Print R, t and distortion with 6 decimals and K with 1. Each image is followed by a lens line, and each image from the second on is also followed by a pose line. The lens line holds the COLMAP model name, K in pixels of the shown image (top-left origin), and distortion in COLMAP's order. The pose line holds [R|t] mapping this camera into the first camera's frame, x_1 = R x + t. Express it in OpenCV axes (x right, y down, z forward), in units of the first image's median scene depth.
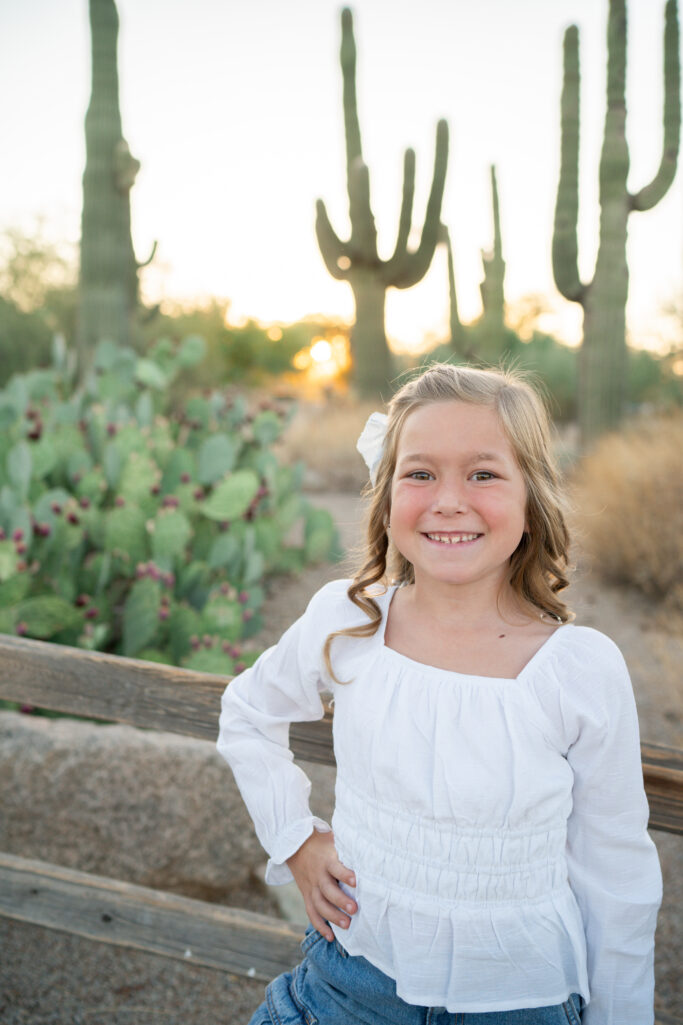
lens RADIAL K [[983.7, 0, 341.5], [0, 983.7, 512.5], [0, 0, 1]] dist [-0.021655, -0.009255]
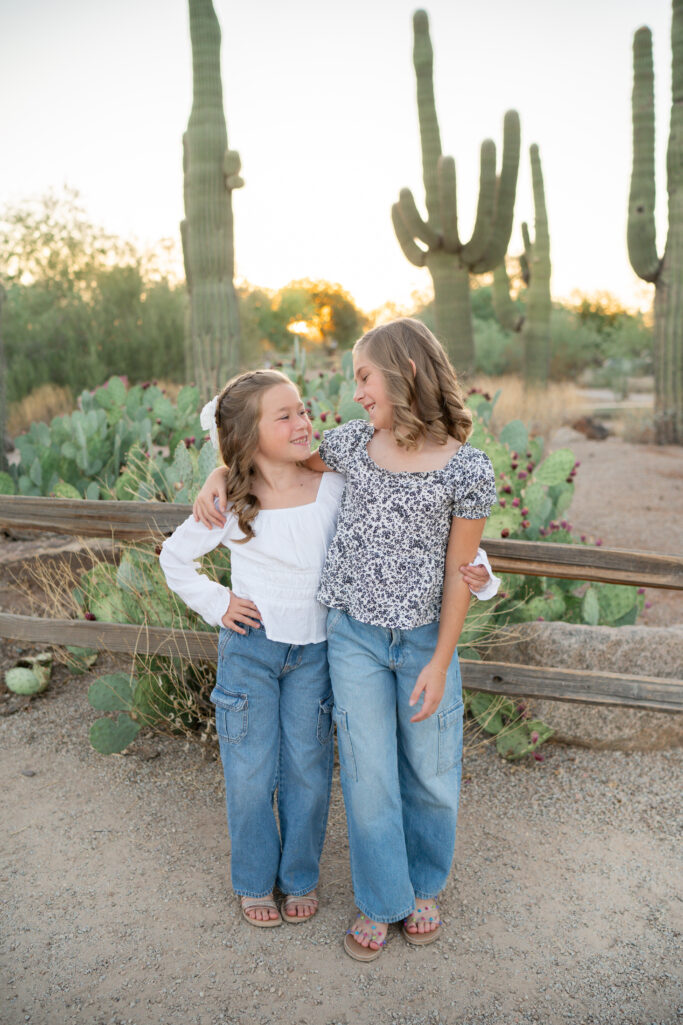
lens RADIAL K [[989.9, 0, 341.5], [0, 989.9, 512.5], [0, 0, 1]] dist [-0.116119, 0.166138]
pose [[0.998670, -0.044491, 0.026061, -0.322415], [0.043528, 0.998389, 0.036397, -0.013284], [-0.027639, -0.035214, 0.998998, -0.218864]]
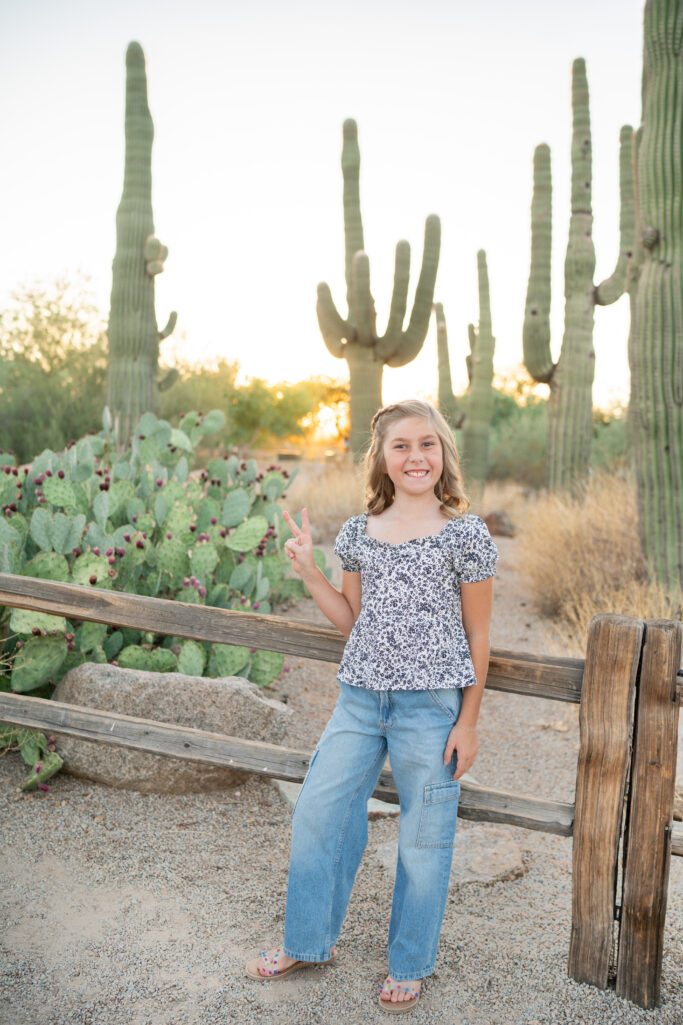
lens RADIAL K [[989.9, 0, 341.5], [0, 989.9, 512.5], [0, 0, 1]] dist [-0.116119, 0.166138]
pose [[0.999803, 0.019690, -0.002561, 0.014439], [-0.019809, 0.997964, -0.060621, 0.024268], [0.001362, 0.060660, 0.998158, -0.261889]]
